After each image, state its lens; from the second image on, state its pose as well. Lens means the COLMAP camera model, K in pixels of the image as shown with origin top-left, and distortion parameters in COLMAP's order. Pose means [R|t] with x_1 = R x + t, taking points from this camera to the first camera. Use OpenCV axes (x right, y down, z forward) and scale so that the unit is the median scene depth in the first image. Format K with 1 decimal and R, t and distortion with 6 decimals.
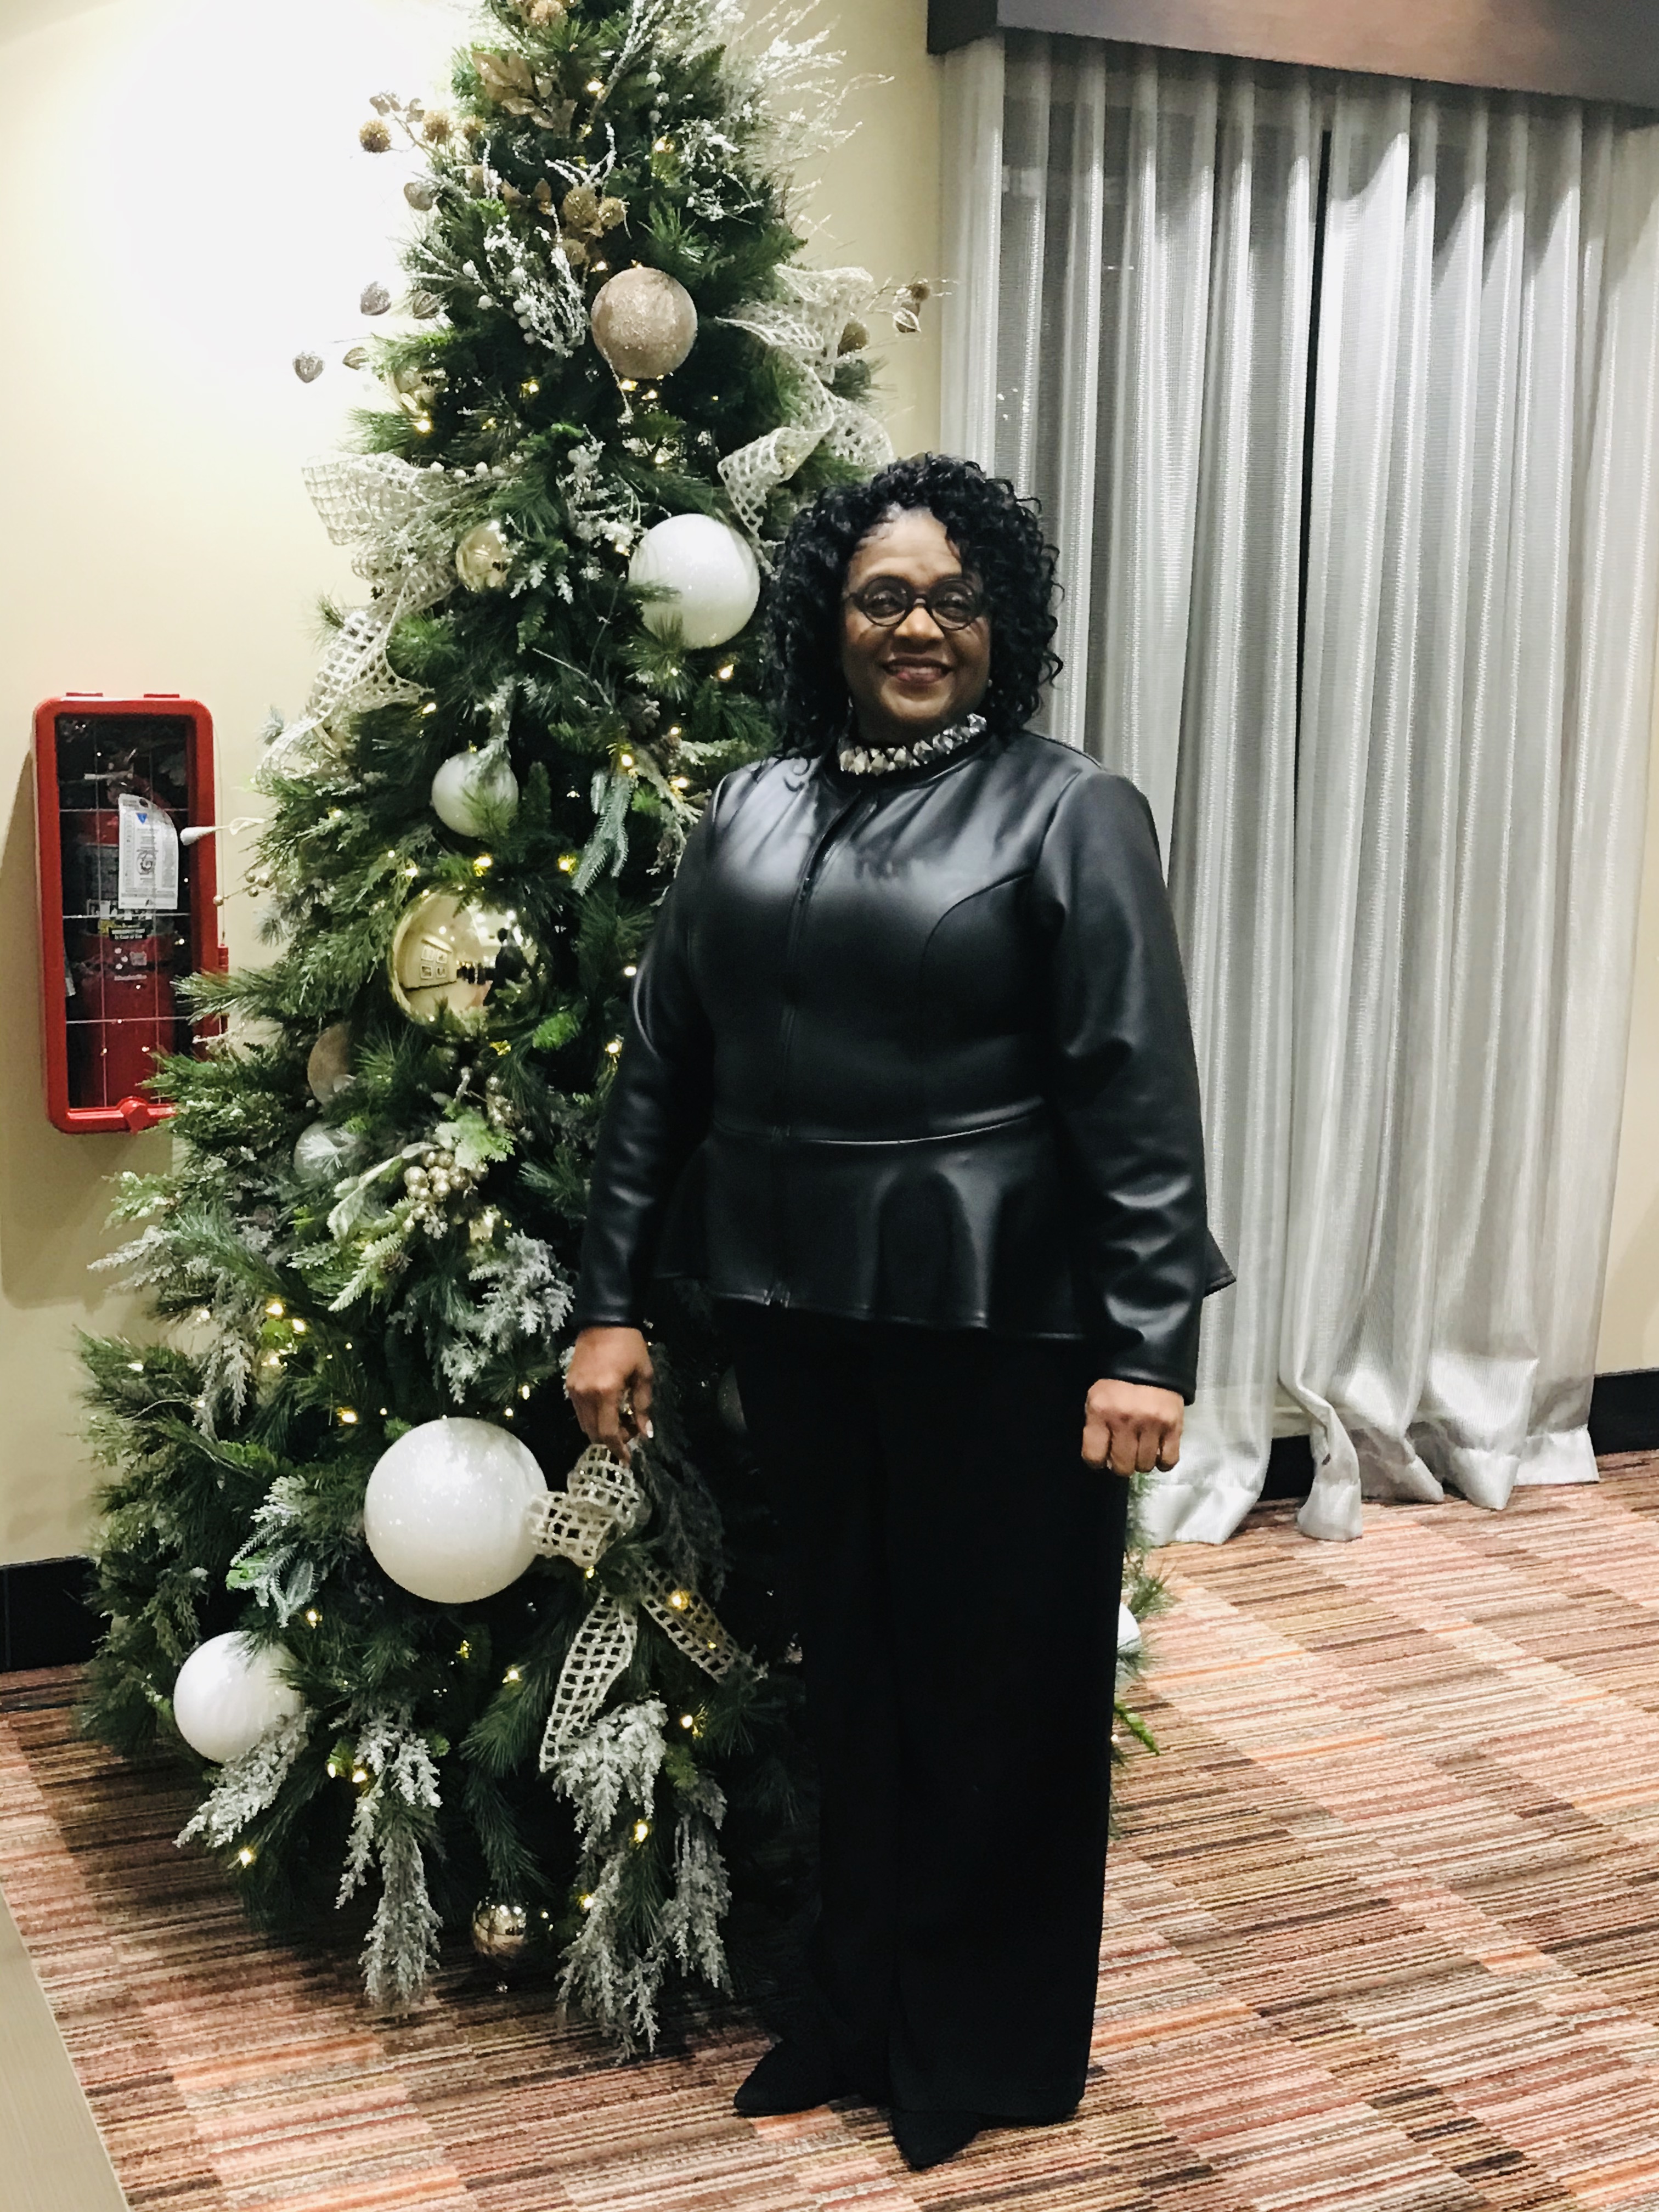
lens RADIAL K [[2830.7, 0, 857.9], [0, 2830.7, 1113.3], [0, 0, 1]] dist [0.110129, -0.340391]
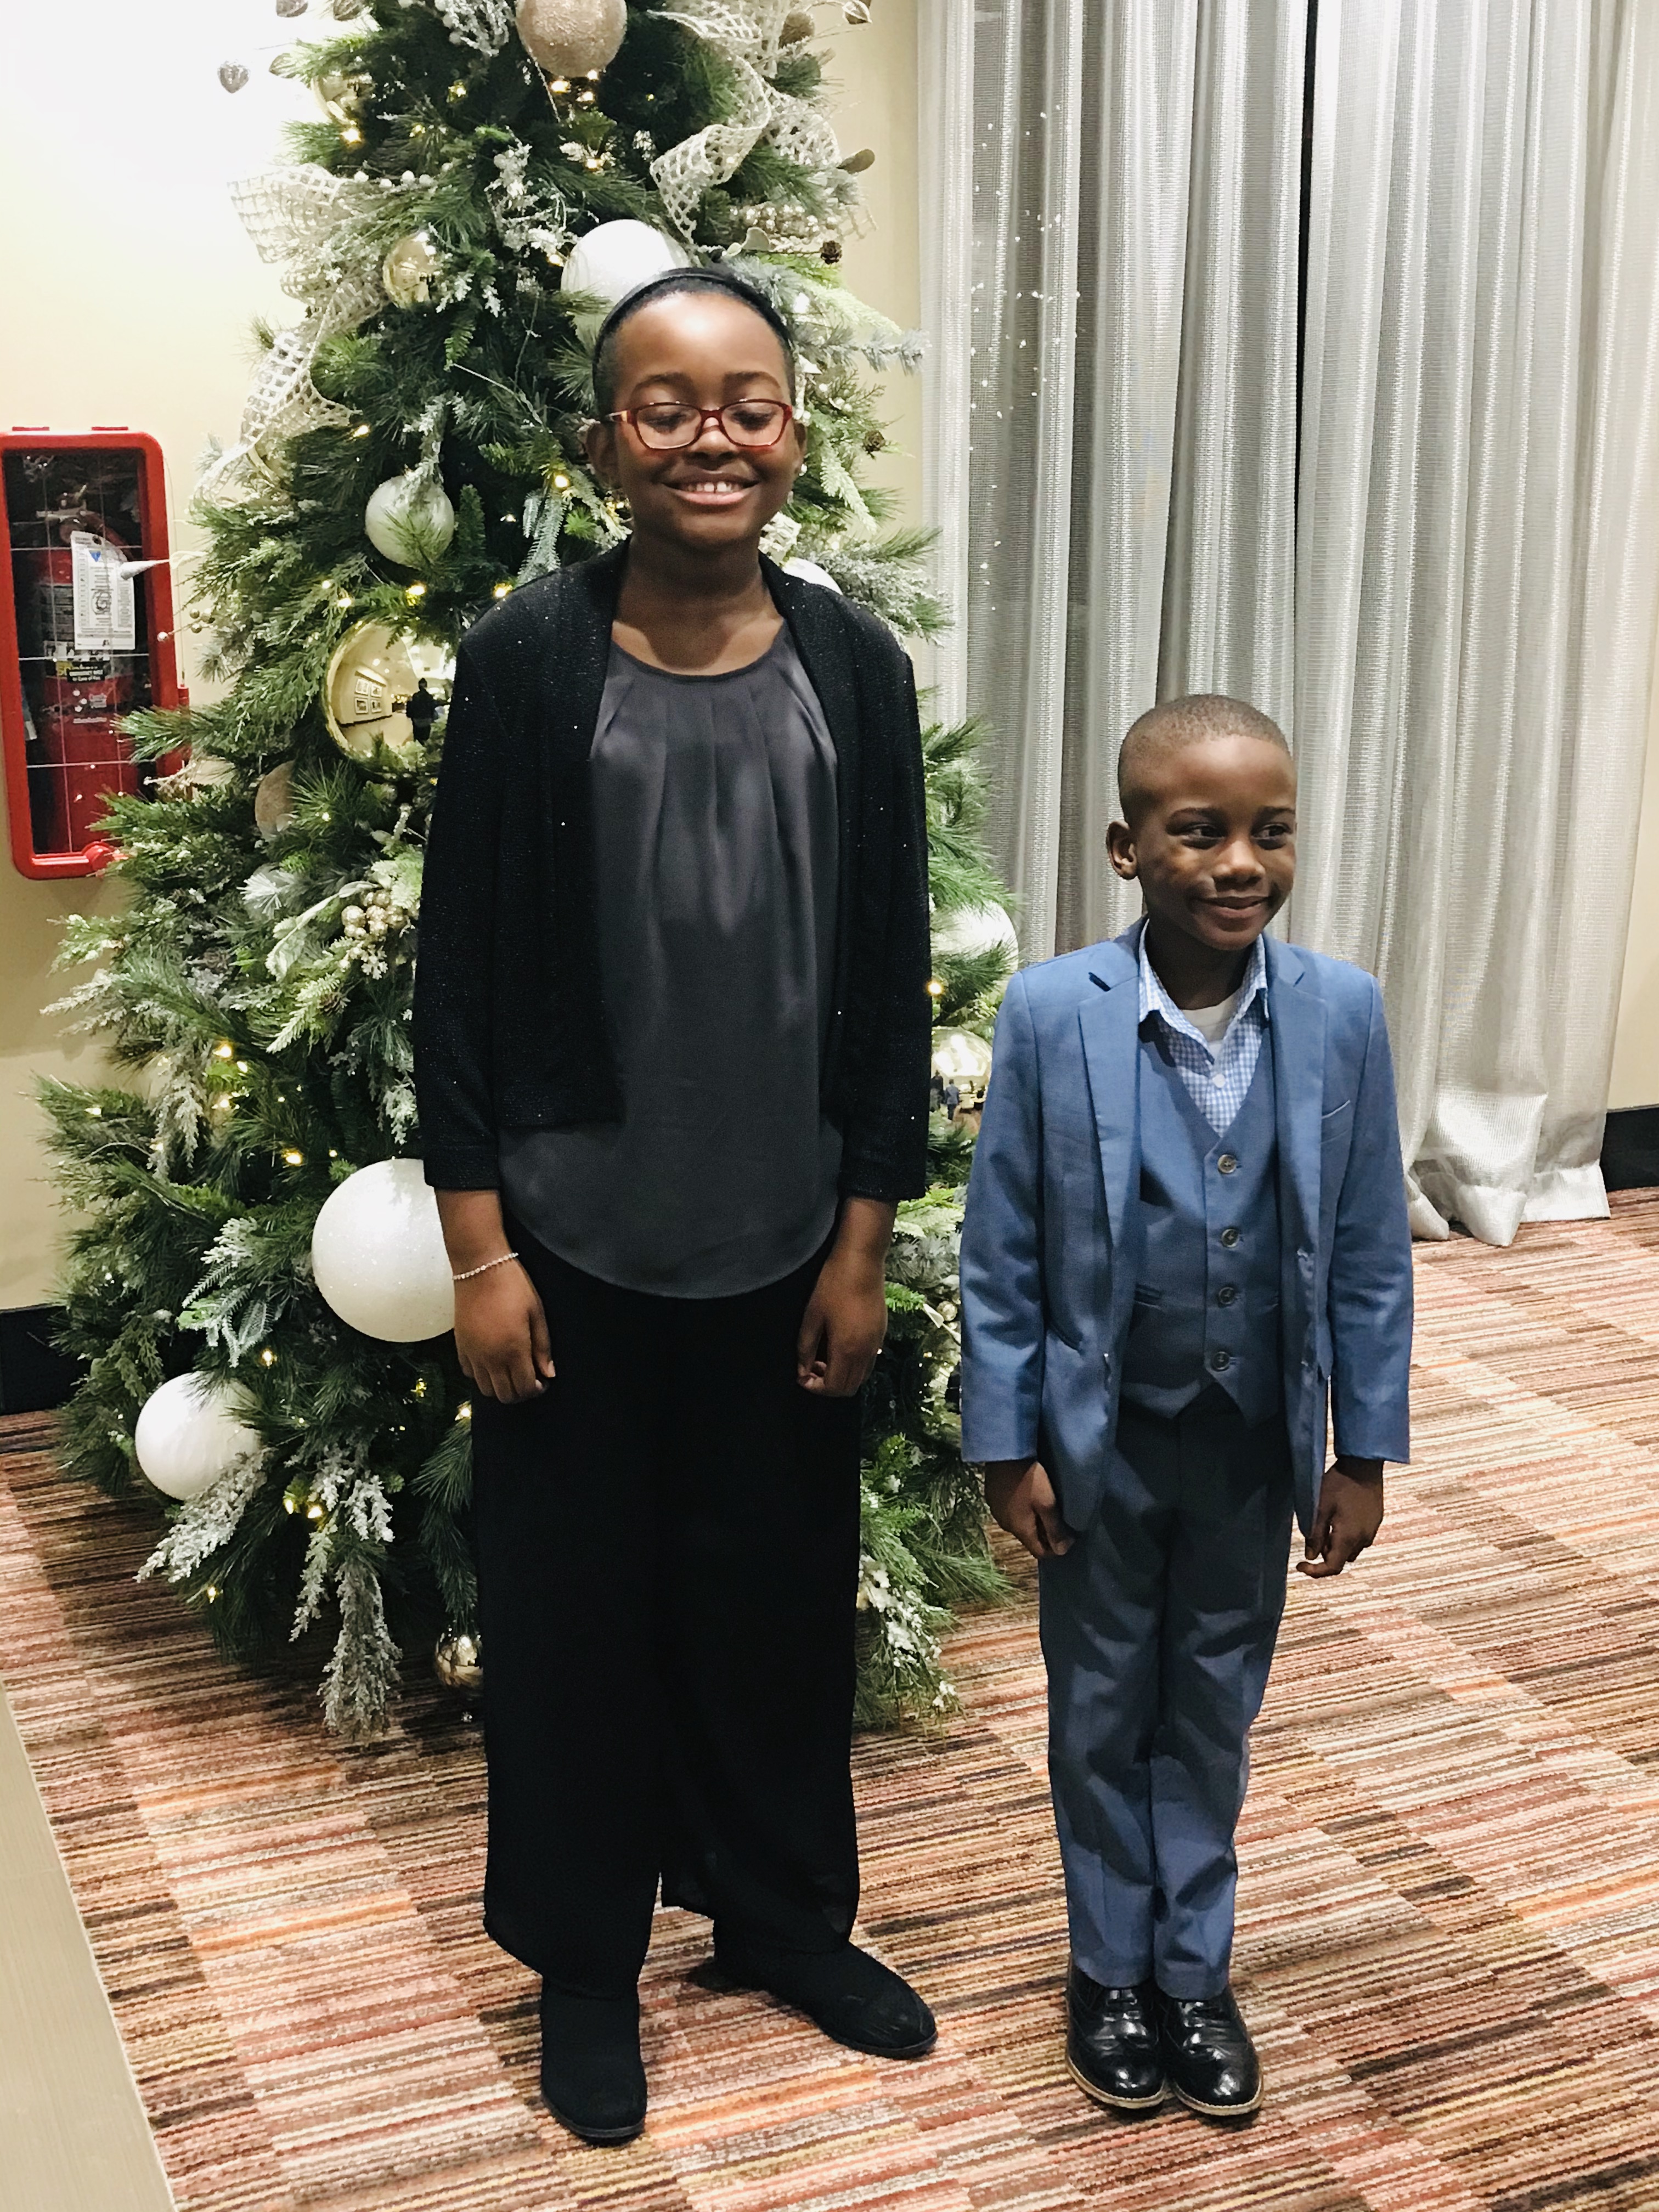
lens RADIAL K [[2821.9, 0, 831.7], [0, 2821.9, 1105.7], [0, 0, 1]] dist [0.134603, -0.476094]
pose [[0.999241, -0.010268, -0.037579, 0.044419], [0.013365, 0.996450, 0.083119, 0.008248], [0.036592, -0.083558, 0.995831, 0.020012]]
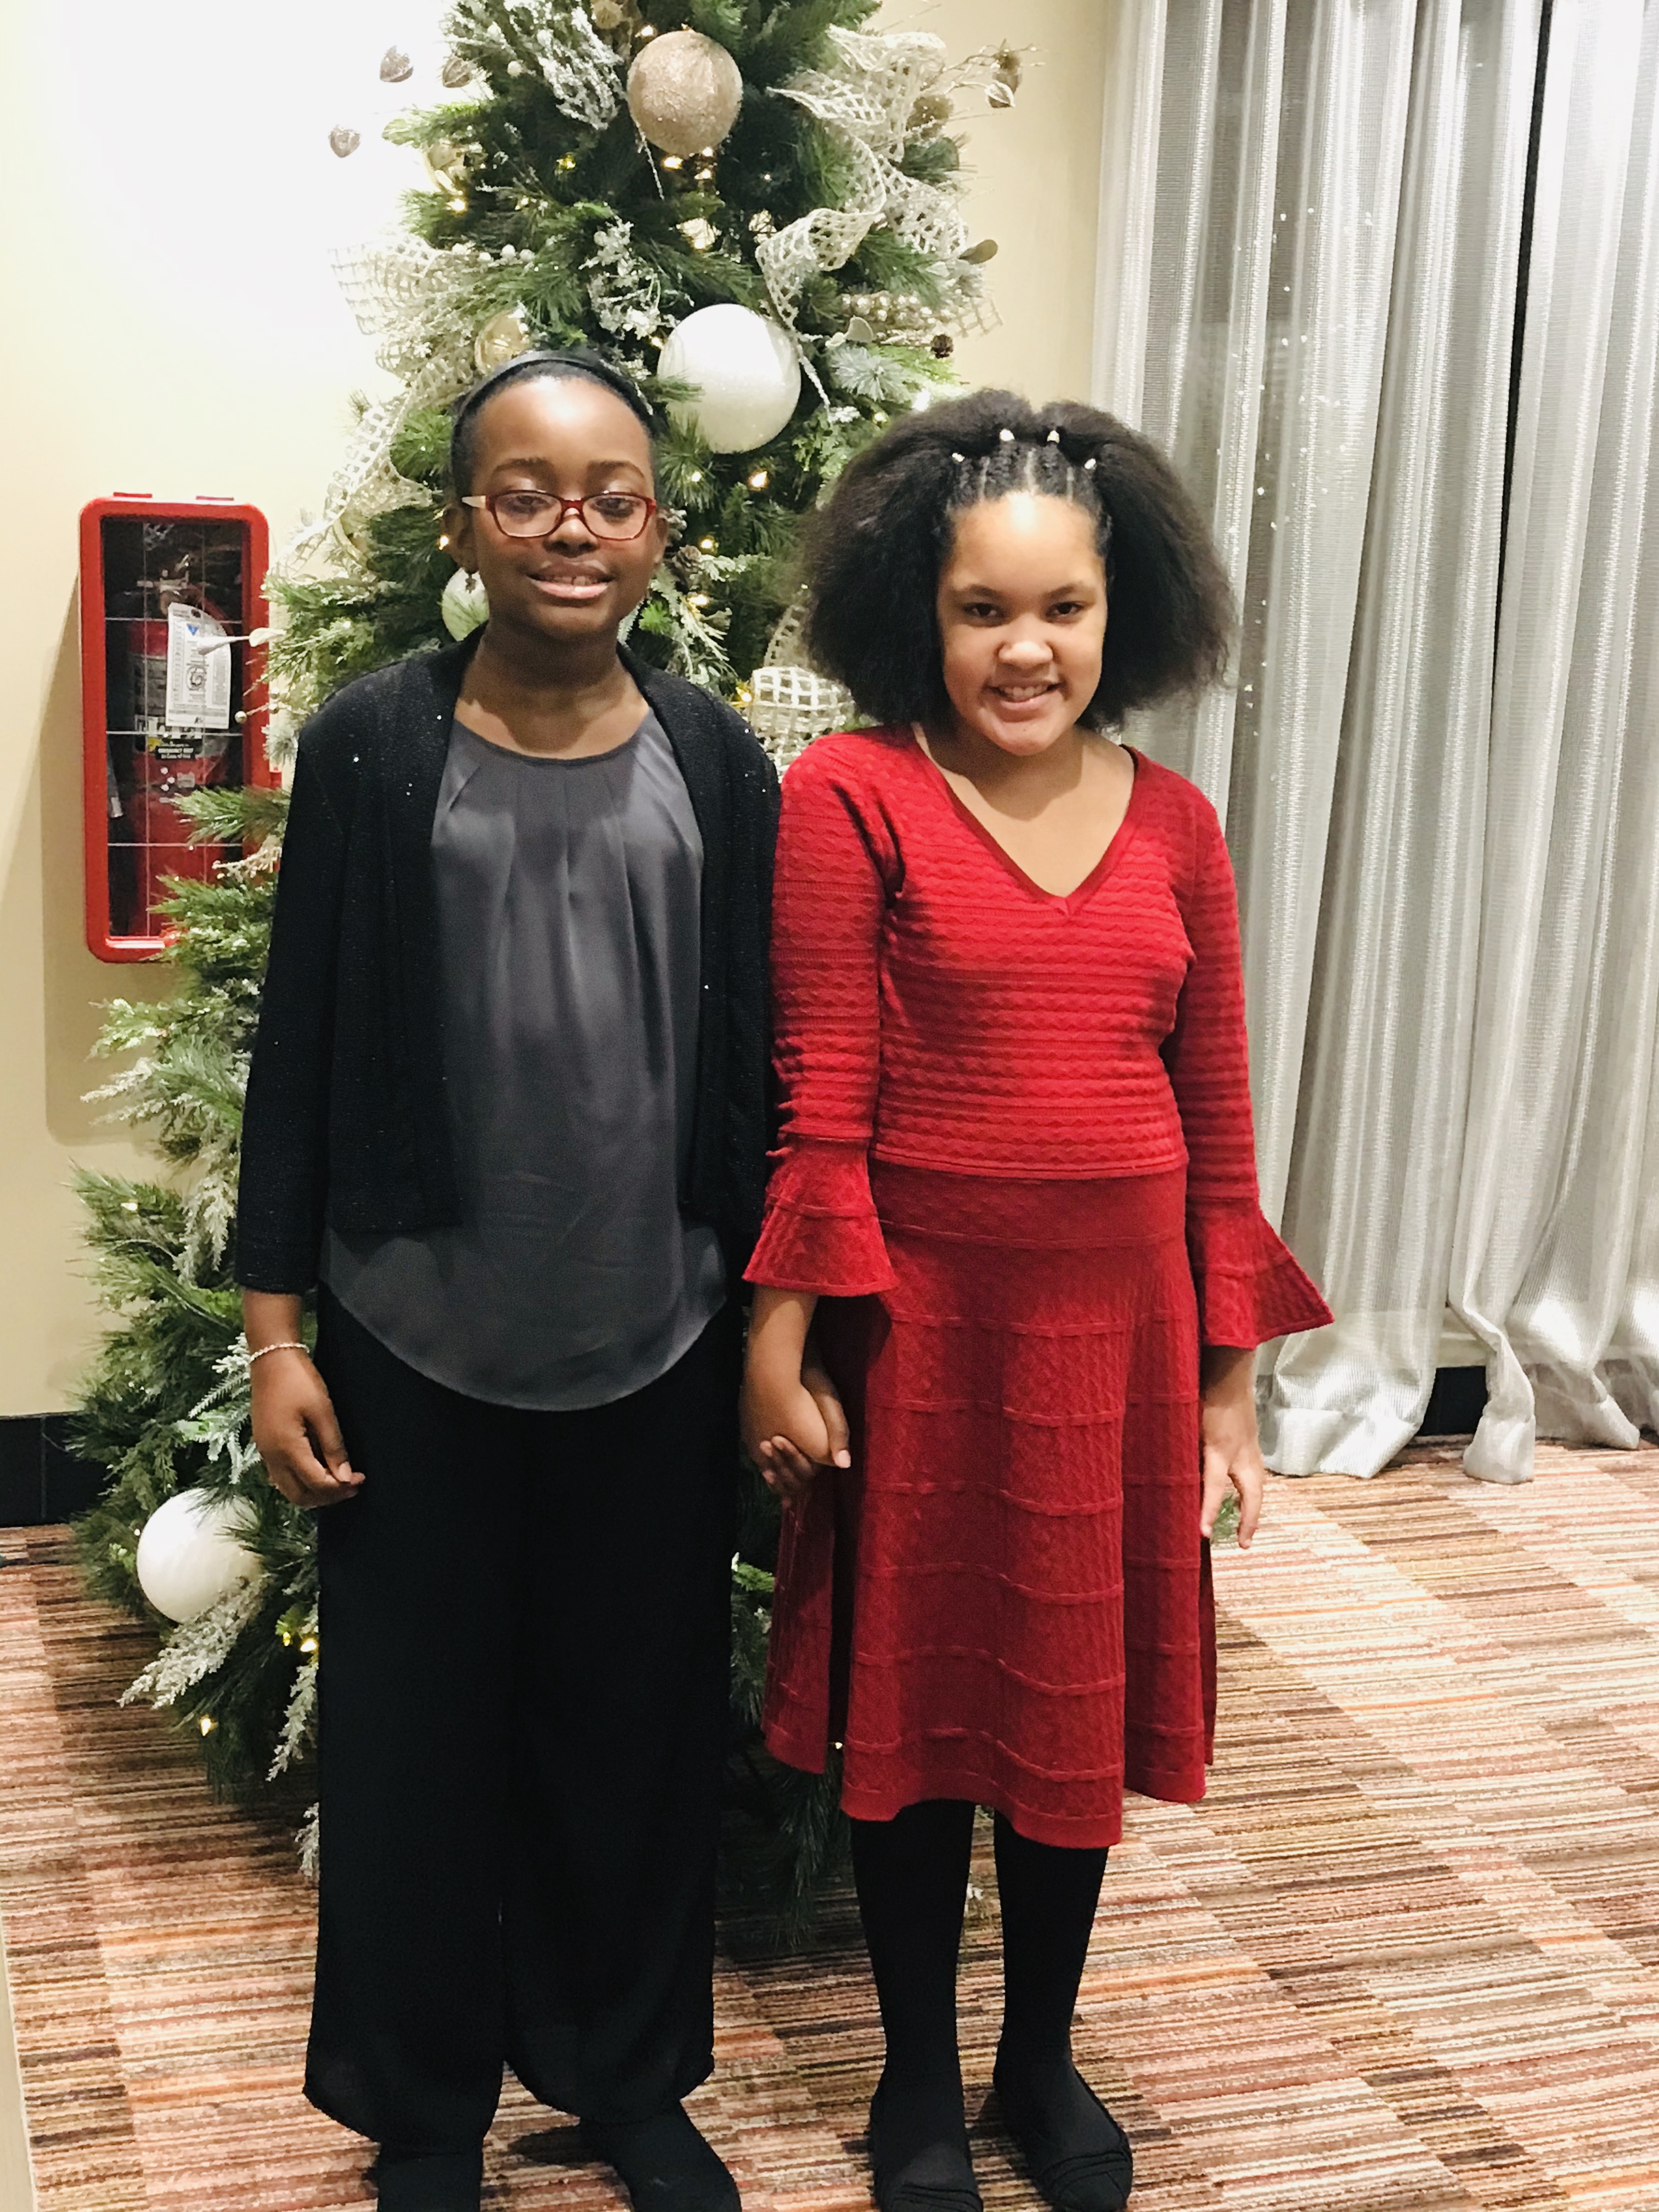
lens RADIAL K [[3087.8, 0, 832.9], [0, 3087.8, 1118.7], [0, 0, 1]] dist [0.121880, -0.417498]
pose [[0.990913, 0.048394, -0.125496, 0.112856], [-0.043868, 0.998292, 0.038581, 0.010205], [0.127148, -0.032725, 0.991344, 0.006425]]
